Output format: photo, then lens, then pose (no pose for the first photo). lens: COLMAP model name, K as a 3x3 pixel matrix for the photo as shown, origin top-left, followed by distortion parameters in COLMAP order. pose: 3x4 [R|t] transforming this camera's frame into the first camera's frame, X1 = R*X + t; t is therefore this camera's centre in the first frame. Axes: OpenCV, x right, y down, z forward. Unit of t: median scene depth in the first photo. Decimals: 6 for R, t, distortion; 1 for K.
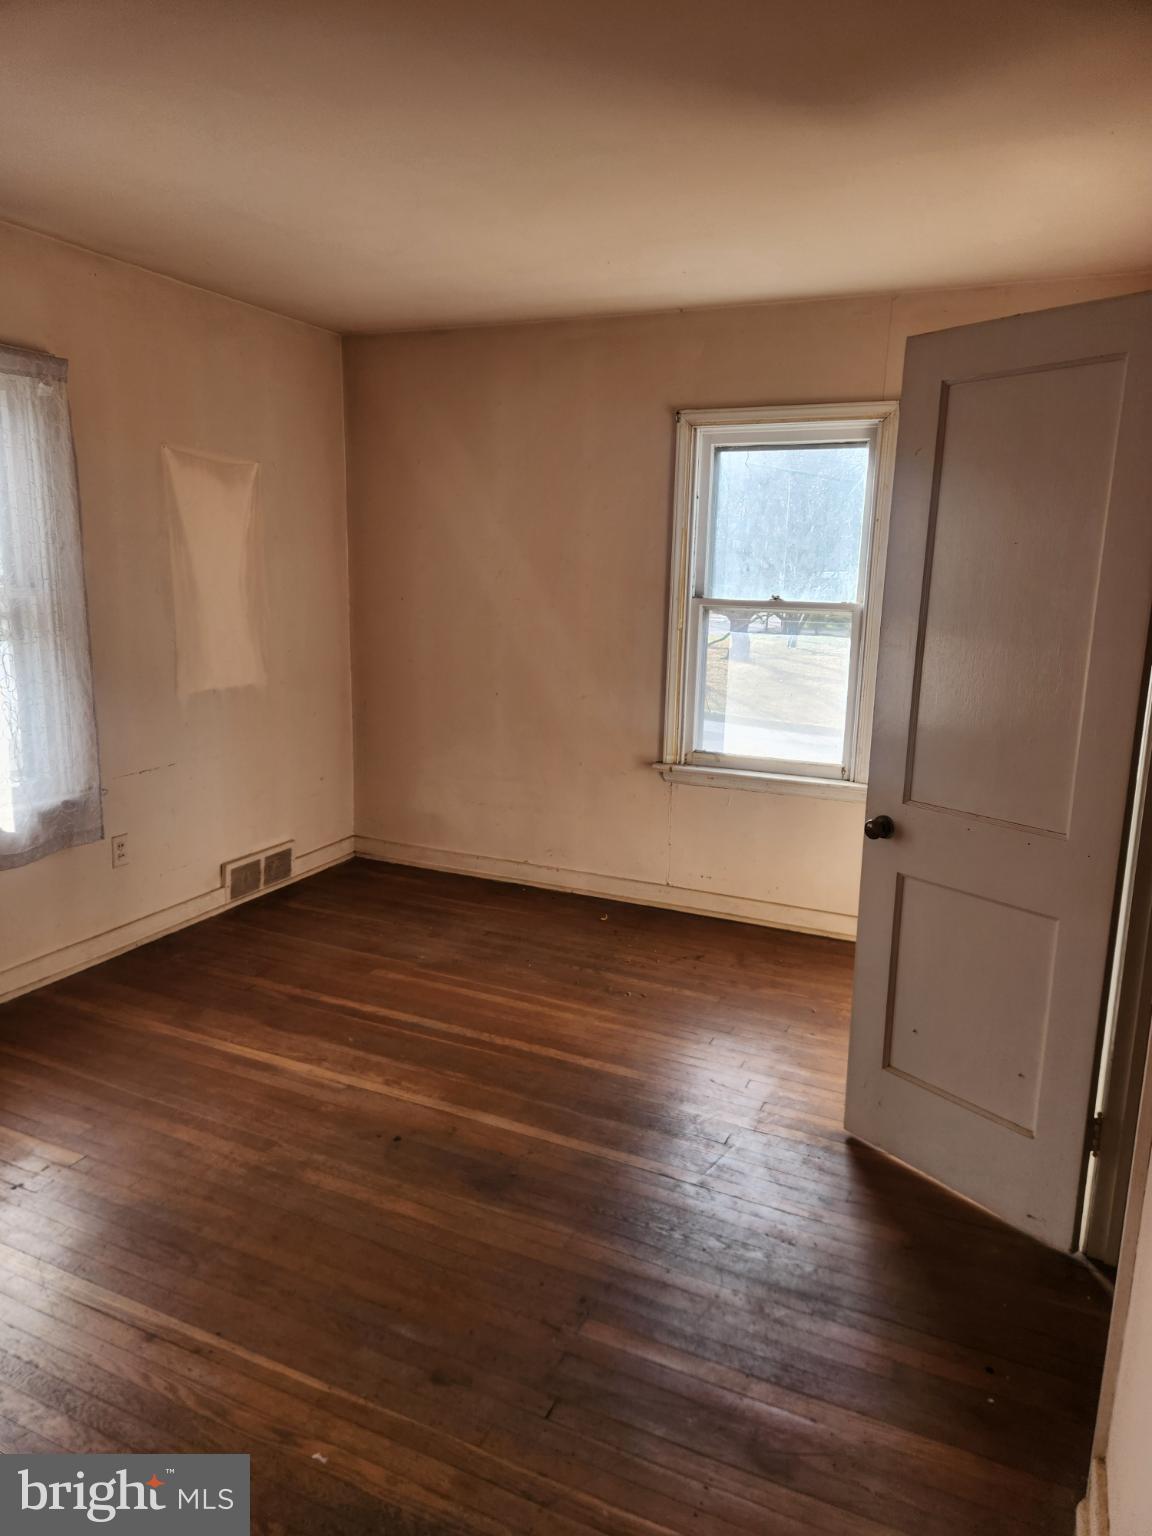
lens RADIAL K [[1019.7, 0, 568.7], [0, 1019.7, 764.6], [0, 0, 1]] dist [0.074661, -0.065825]
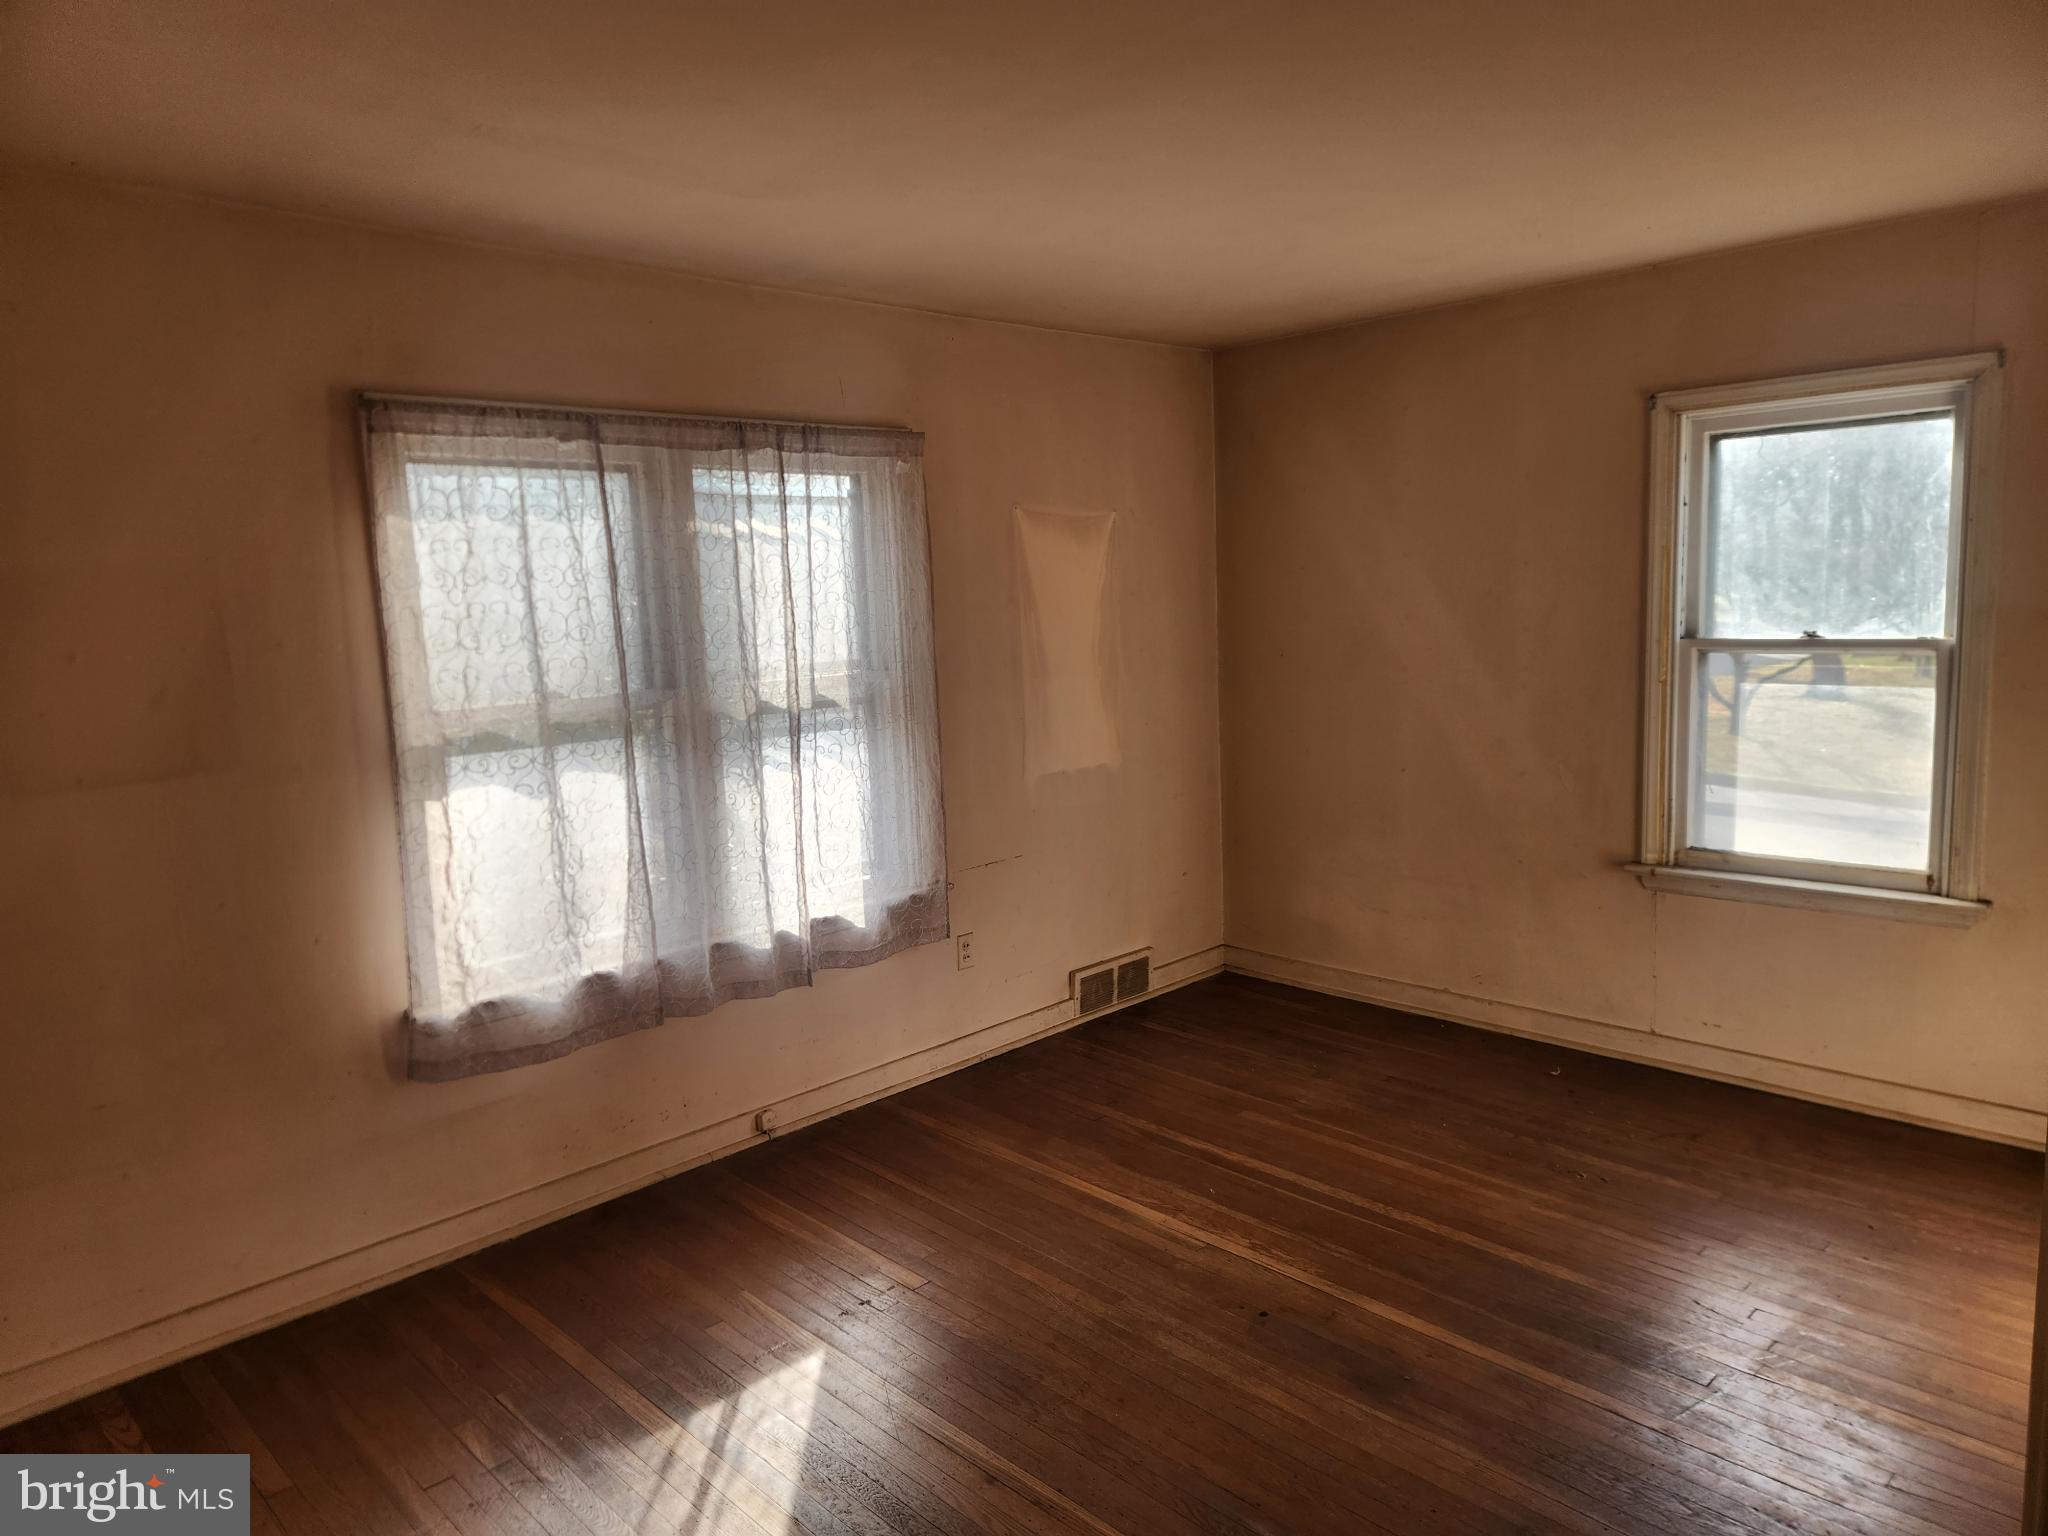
lens RADIAL K [[1337.5, 0, 992.1], [0, 1337.5, 770.8], [0, 0, 1]] dist [0.065598, -0.073358]
pose [[0.924653, -0.010311, -0.380672, 0.037745], [-0.012164, 0.998324, -0.056588, -0.008780], [0.380618, 0.056954, 0.922977, -0.087829]]
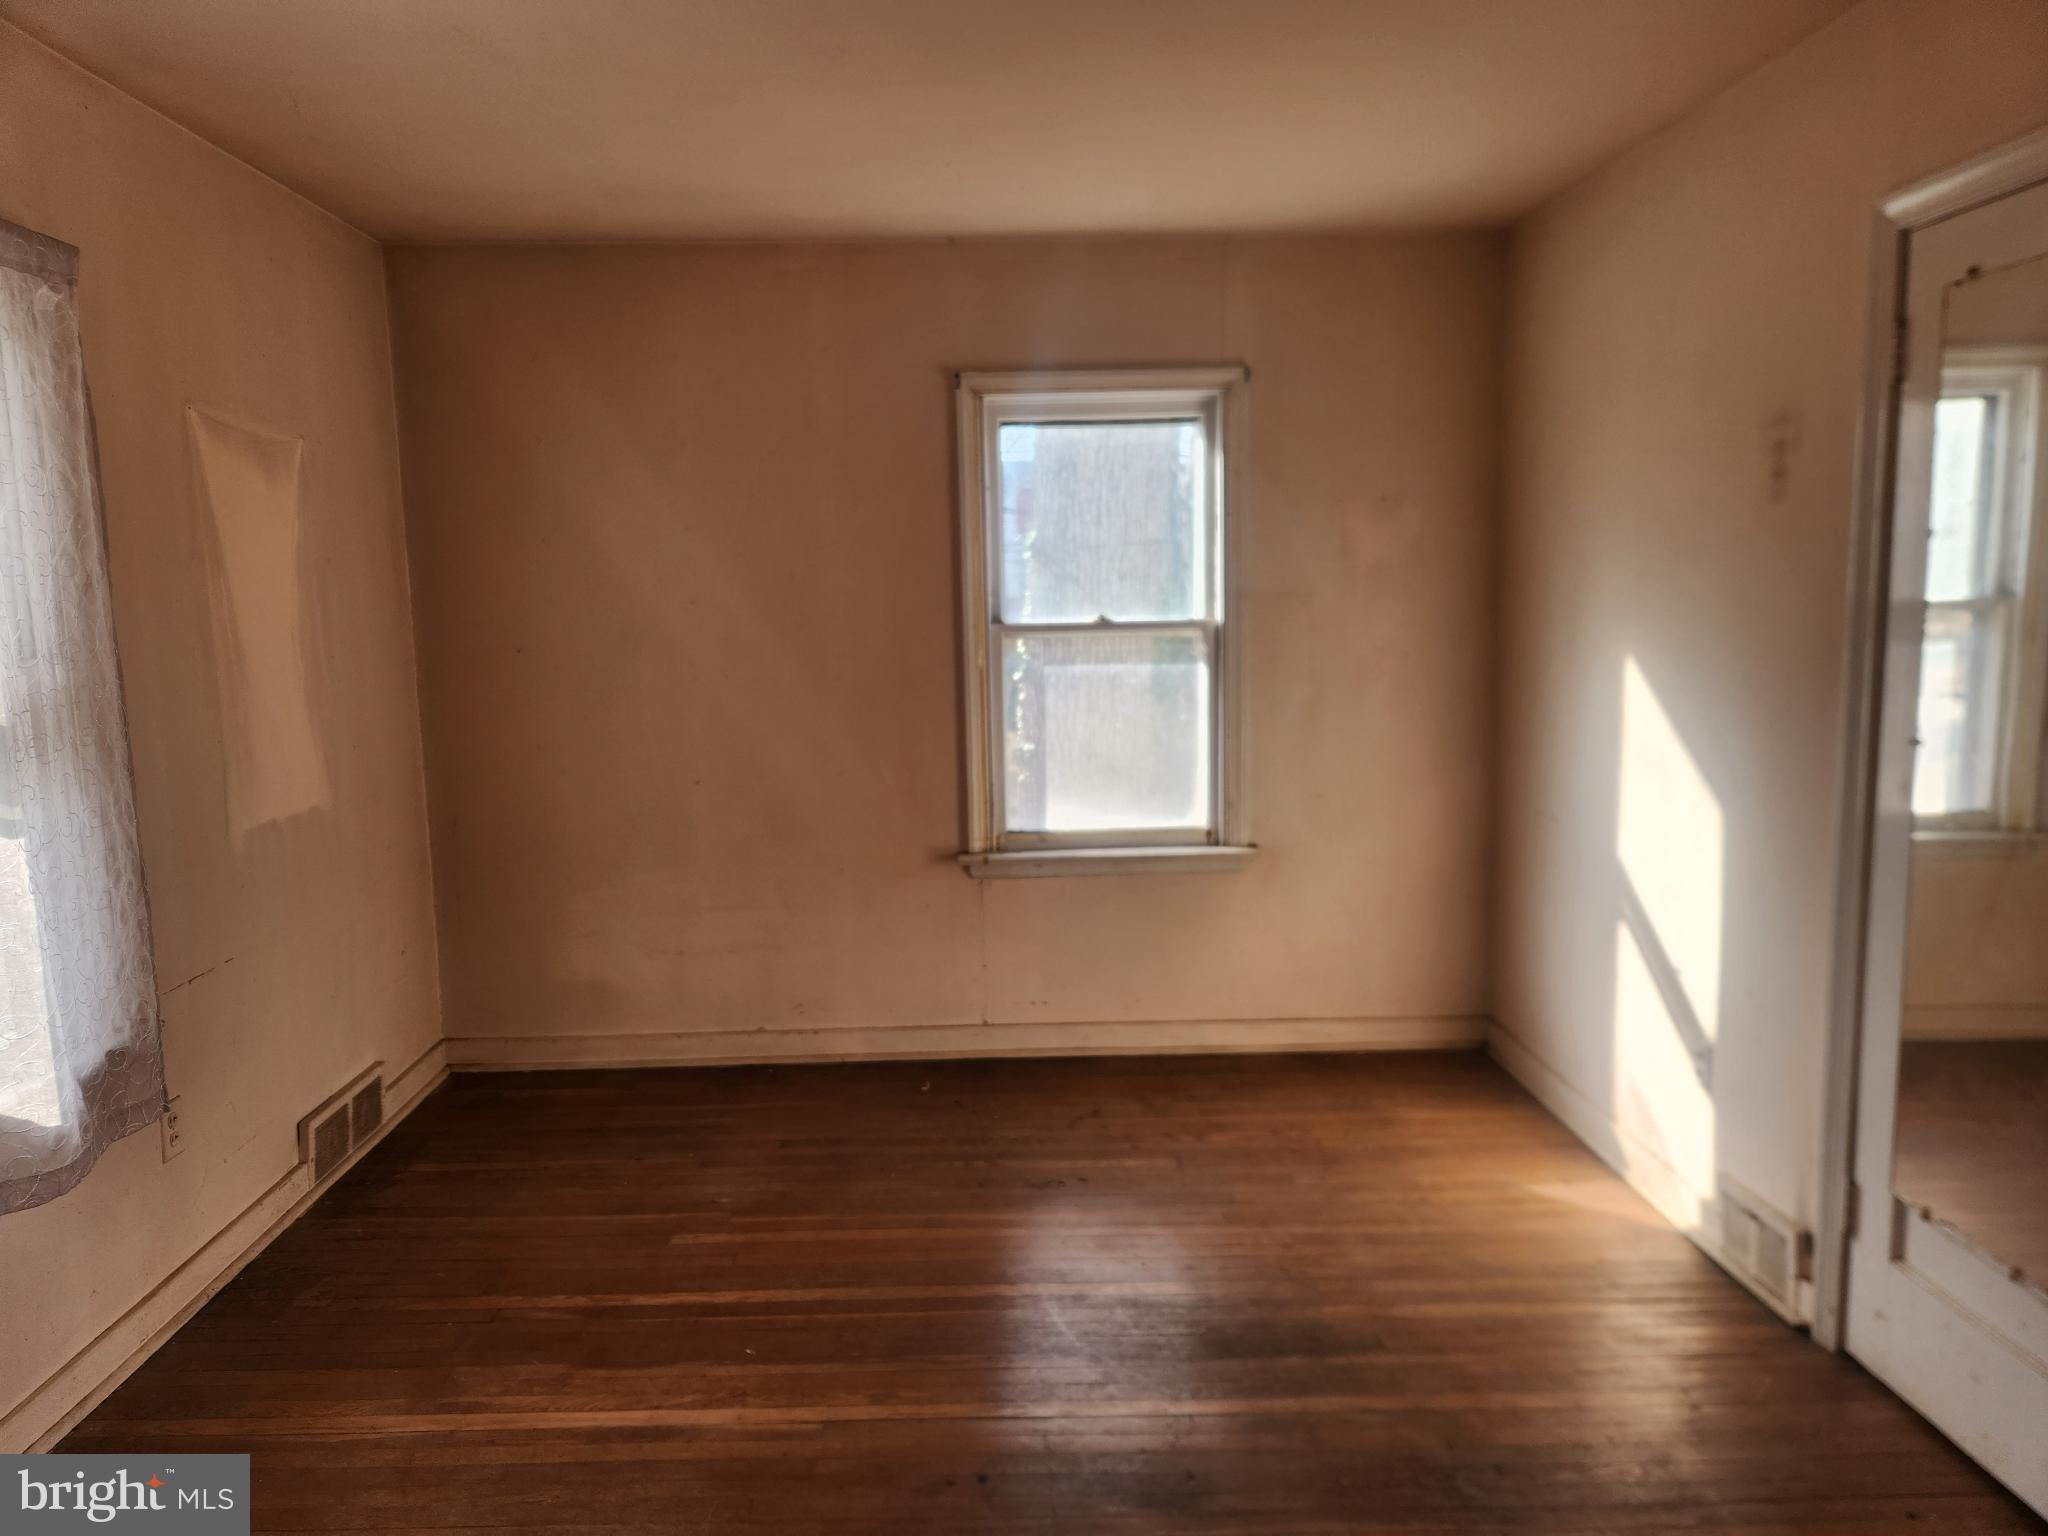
lens RADIAL K [[1379.7, 0, 986.1], [0, 1379.7, 761.7], [0, 0, 1]] dist [0.052060, -0.053846]
pose [[0.901127, -0.093353, 0.423385, -0.350573], [0.124312, 0.991175, -0.046037, -0.022543], [-0.415351, 0.094117, 0.904779, 0.135076]]
